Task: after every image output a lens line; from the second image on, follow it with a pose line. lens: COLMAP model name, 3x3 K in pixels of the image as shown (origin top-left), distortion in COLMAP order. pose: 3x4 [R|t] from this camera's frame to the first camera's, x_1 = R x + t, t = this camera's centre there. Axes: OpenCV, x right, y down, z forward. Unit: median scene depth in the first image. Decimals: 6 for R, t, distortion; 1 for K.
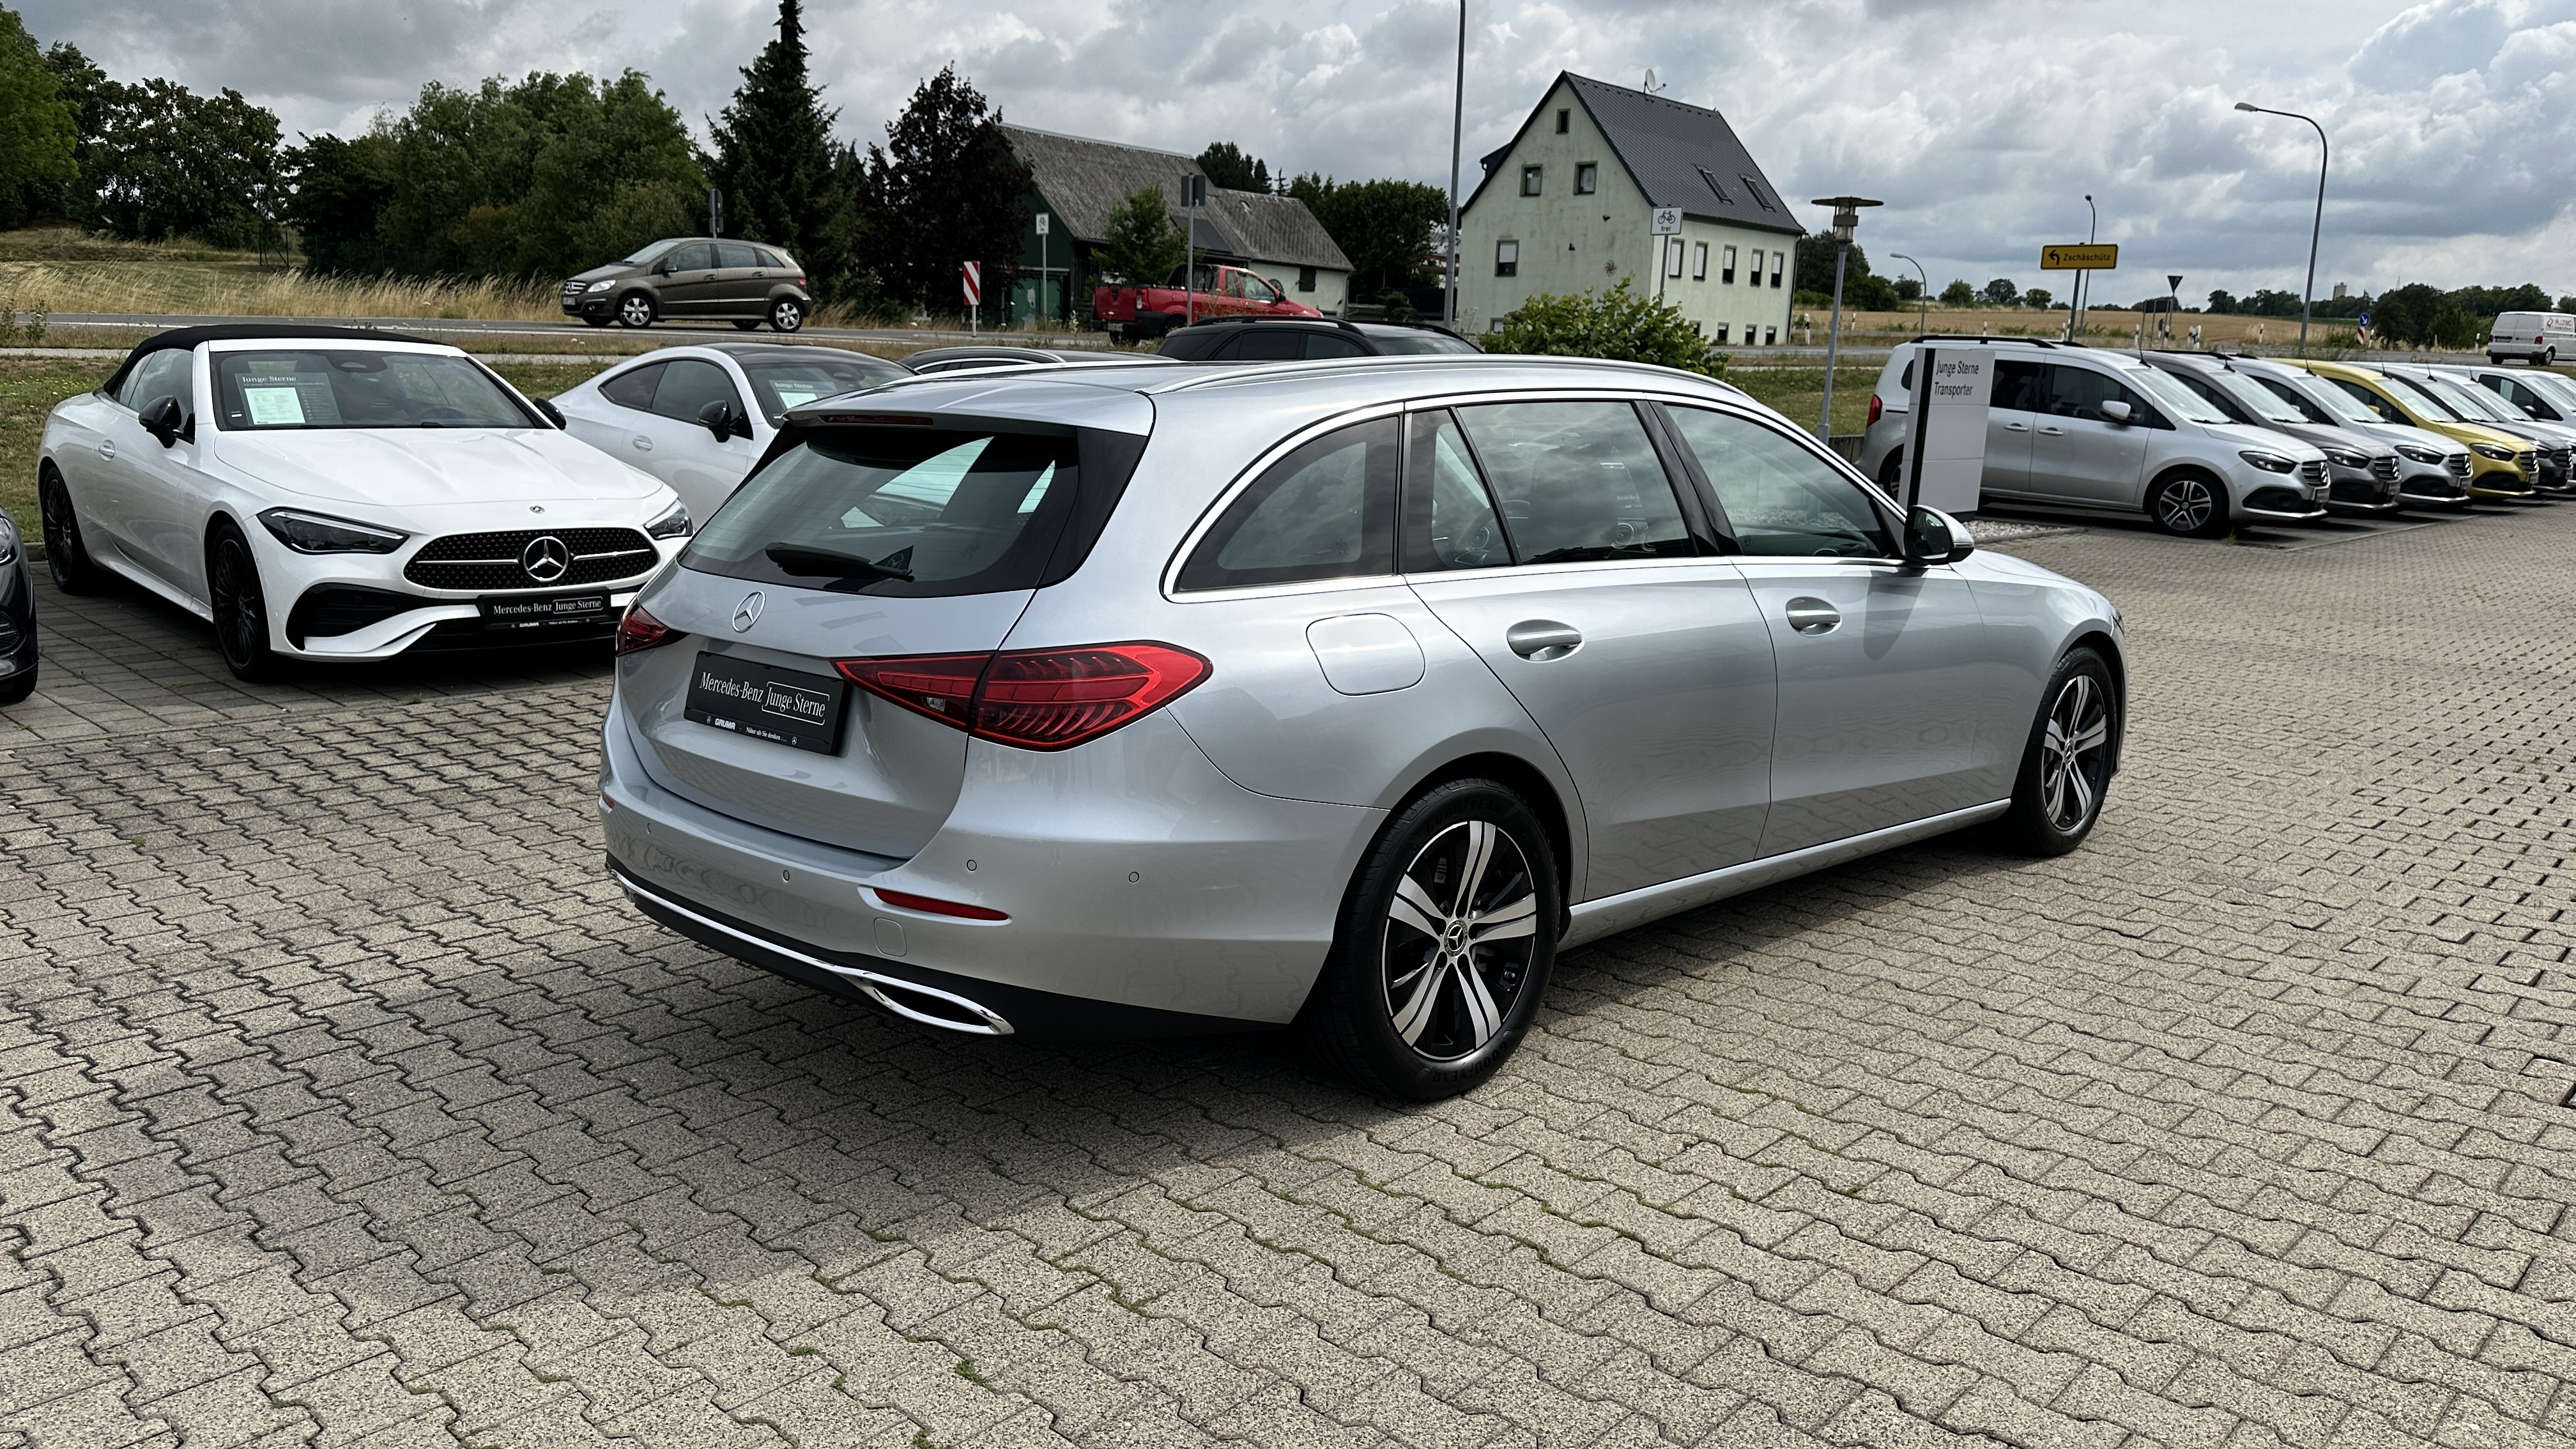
lens RADIAL K [[1805.9, 0, 1285.2], [0, 1805.9, 746.2], [0, 0, 1]] dist [0.049384, -0.063469]
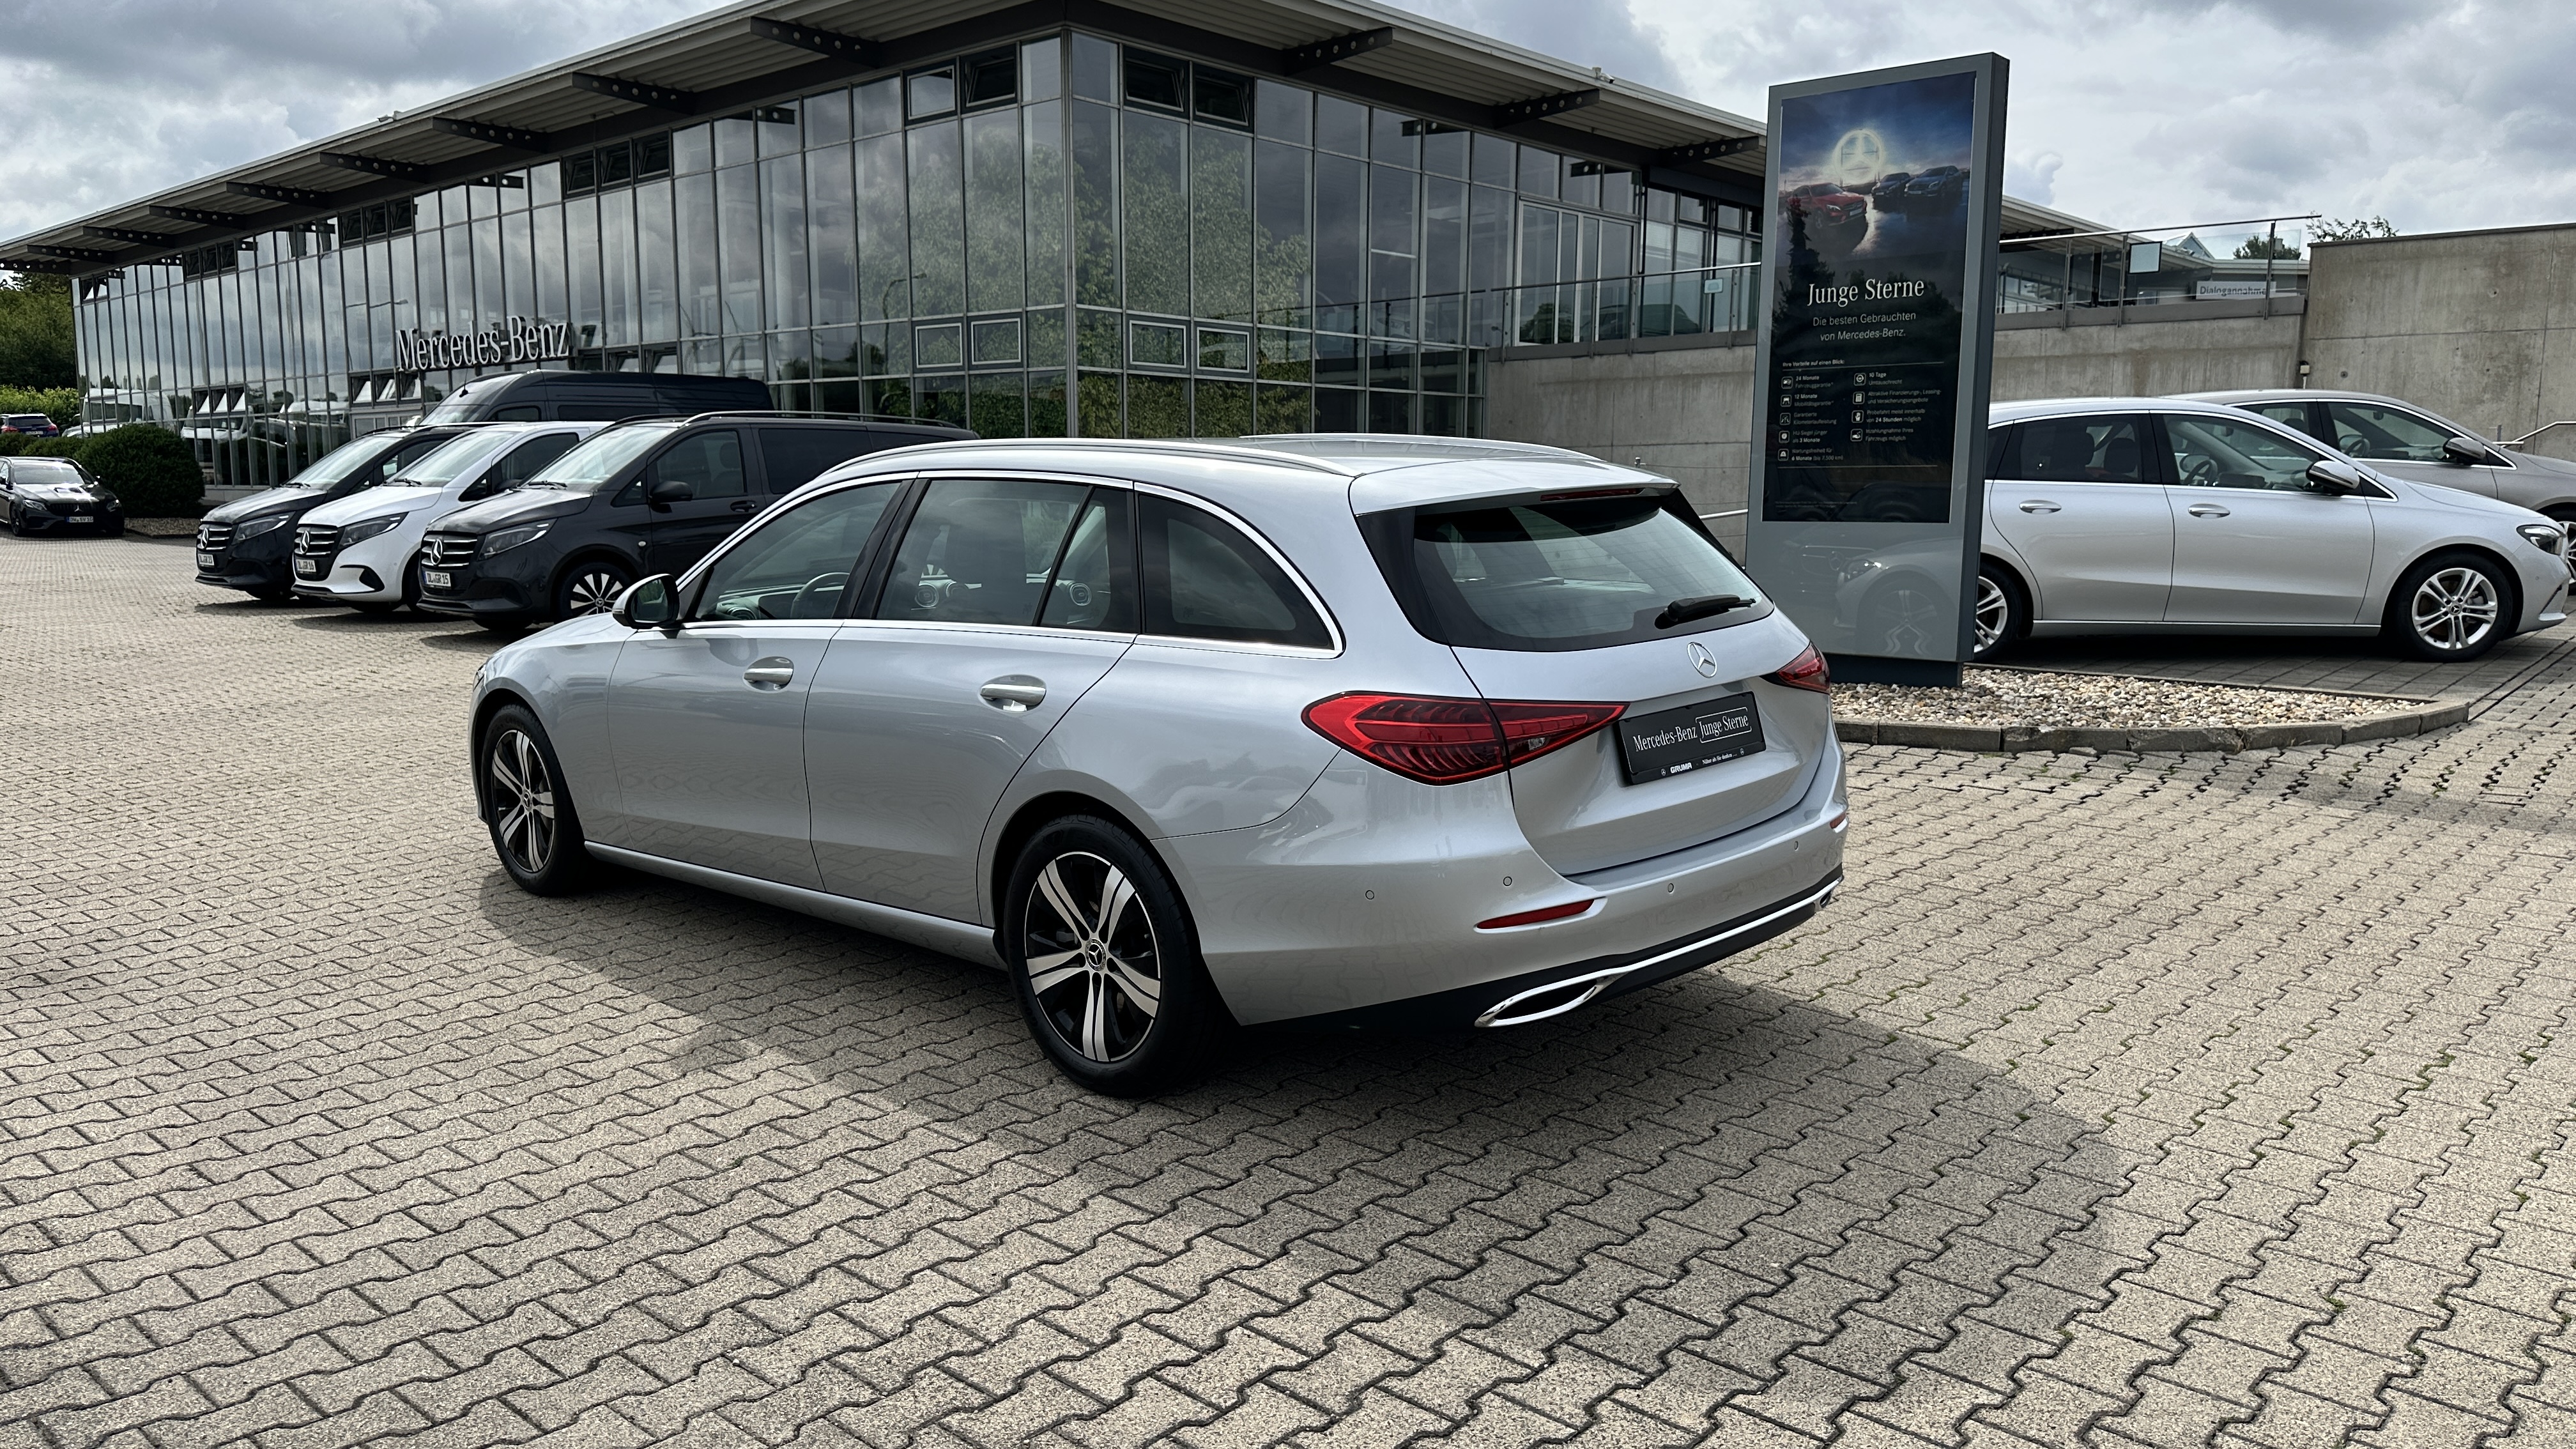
lens RADIAL K [[1805.9, 0, 1290.0], [0, 1805.9, 714.0], [0, 0, 1]] dist [0.049384, -0.063469]
pose [[-0.013991, -0.156539, 0.987573, -0.271300], [0.204427, 0.966360, 0.156073, -0.051812], [-0.978782, 0.204070, 0.018481, 0.234008]]
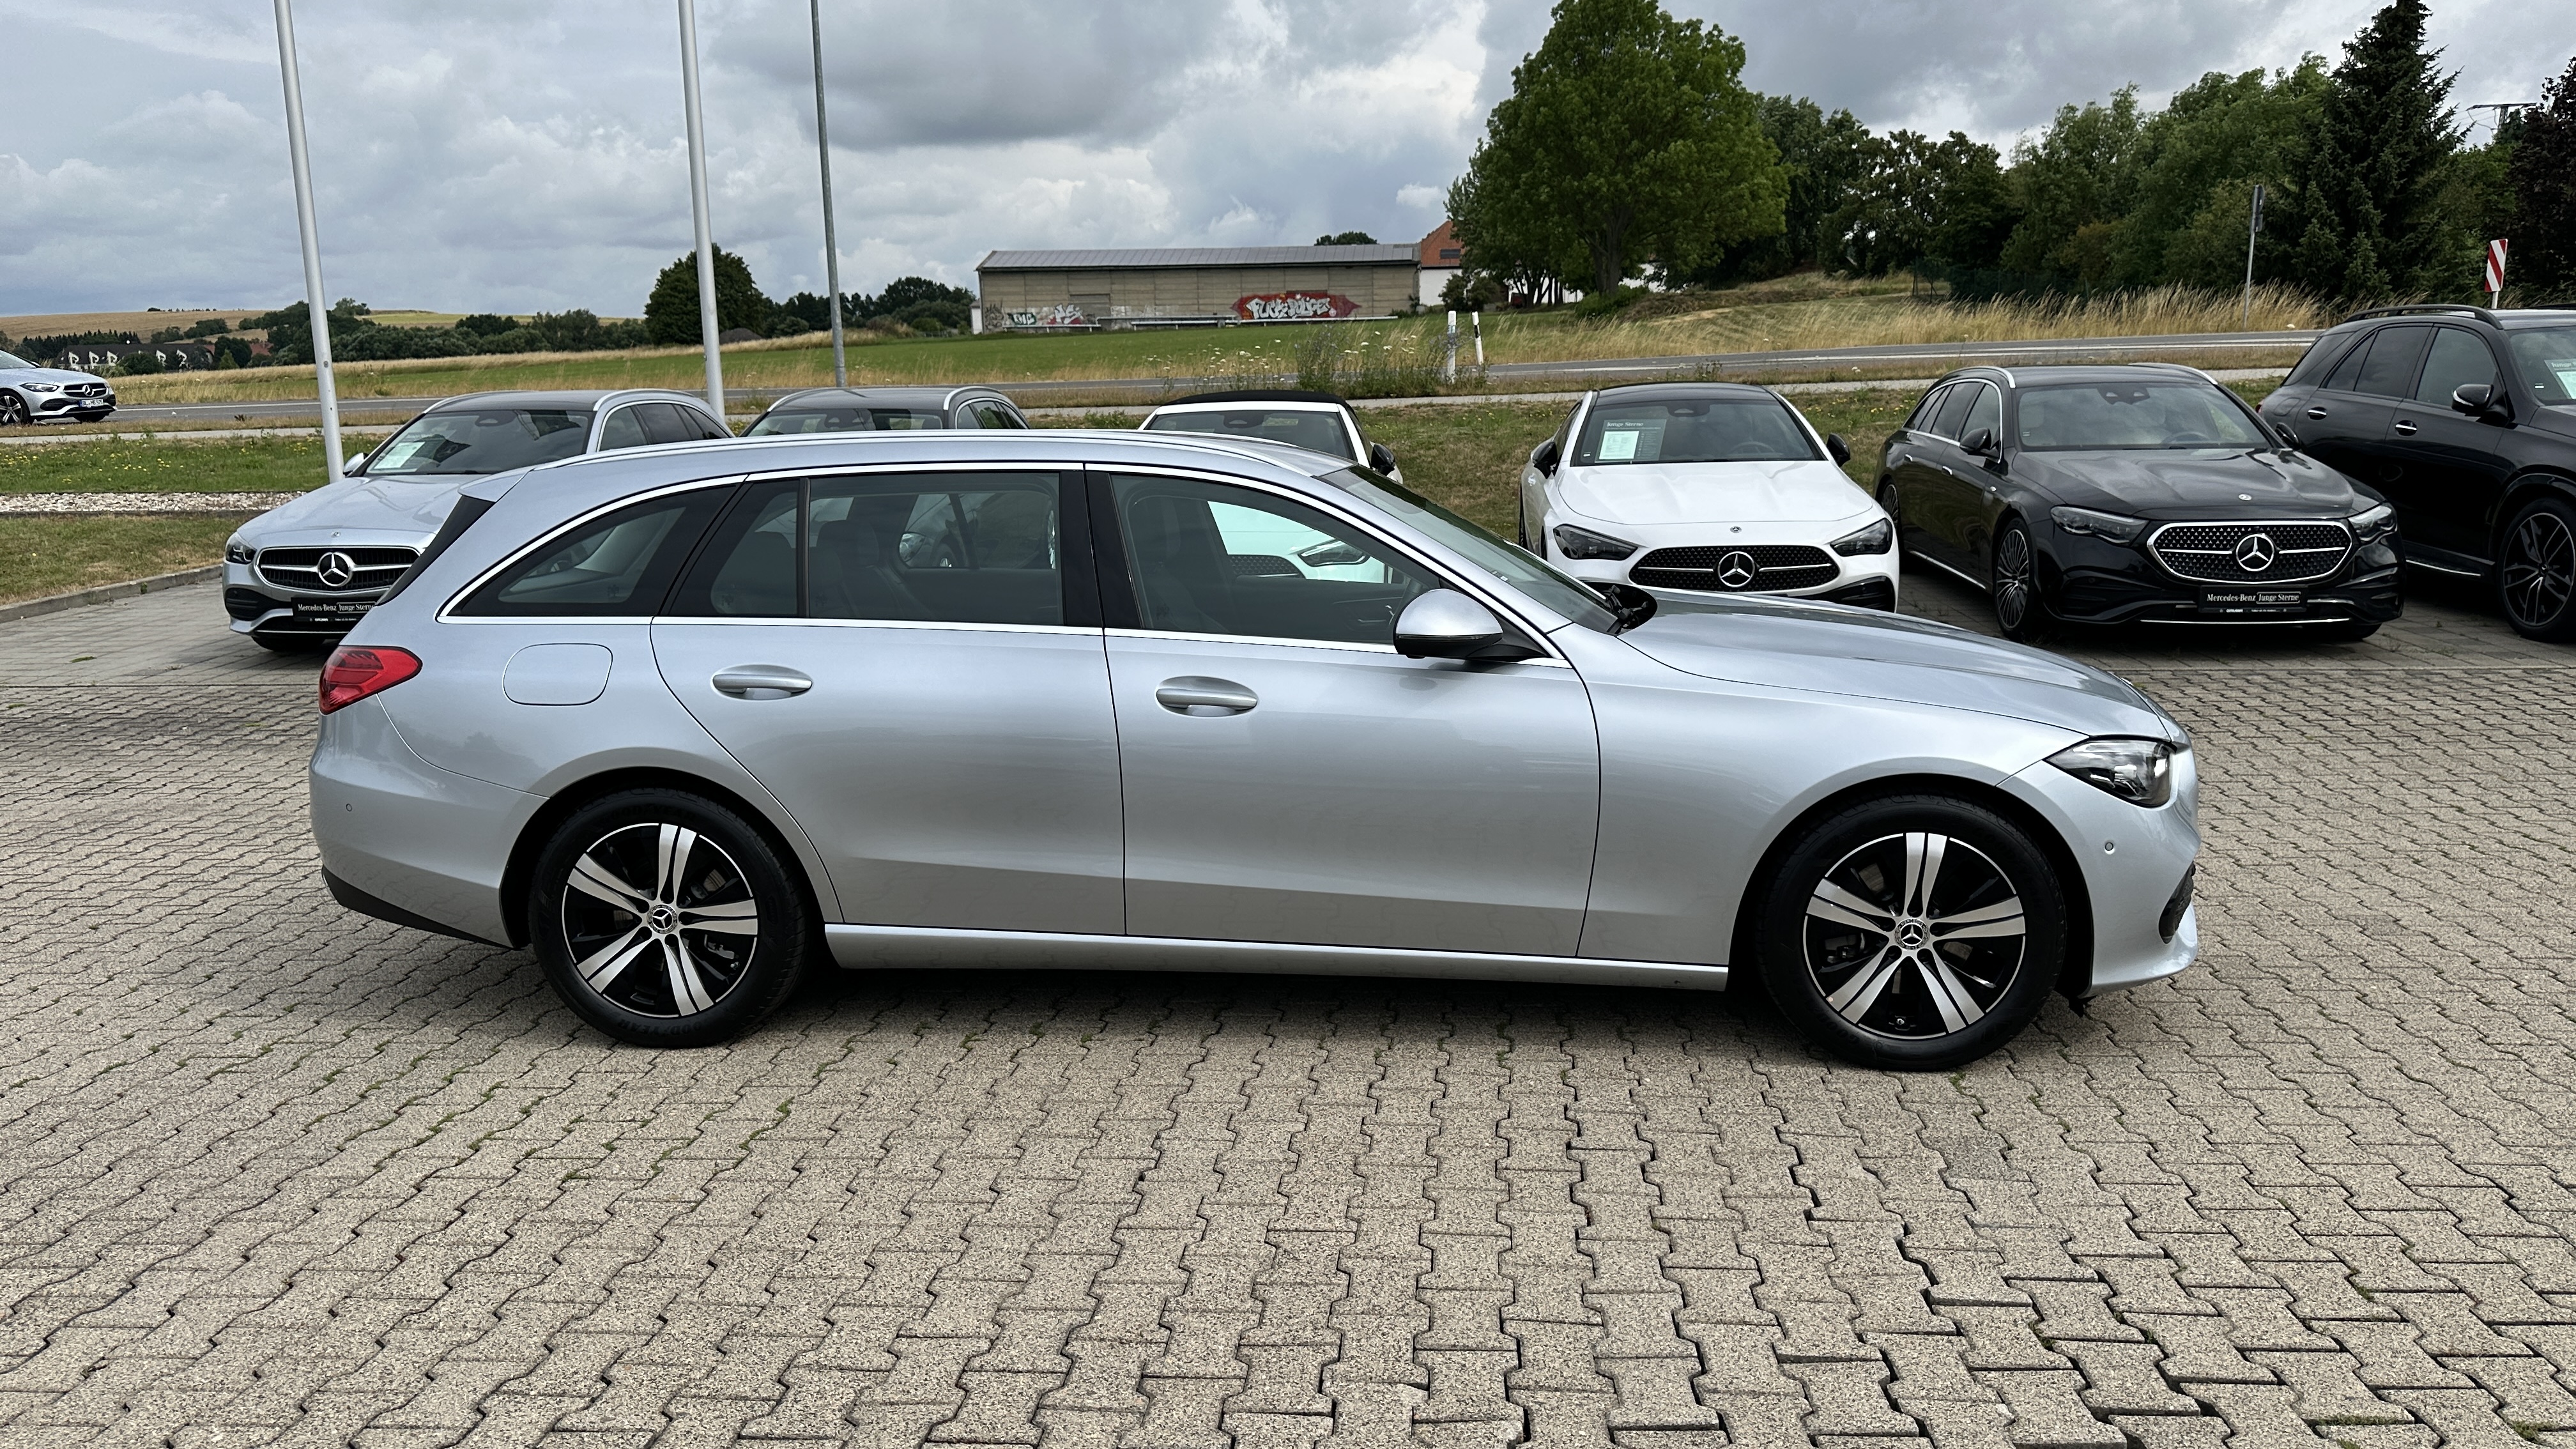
lens RADIAL K [[1805.9, 0, 1326.2], [0, 1805.9, 743.5], [0, 0, 1]] dist [0.049384, -0.063469]
pose [[0.654613, 0.117484, -0.746779, 0.266491], [-0.122012, 0.991318, 0.049002, -0.025857], [0.746053, 0.059039, 0.663265, 0.107697]]
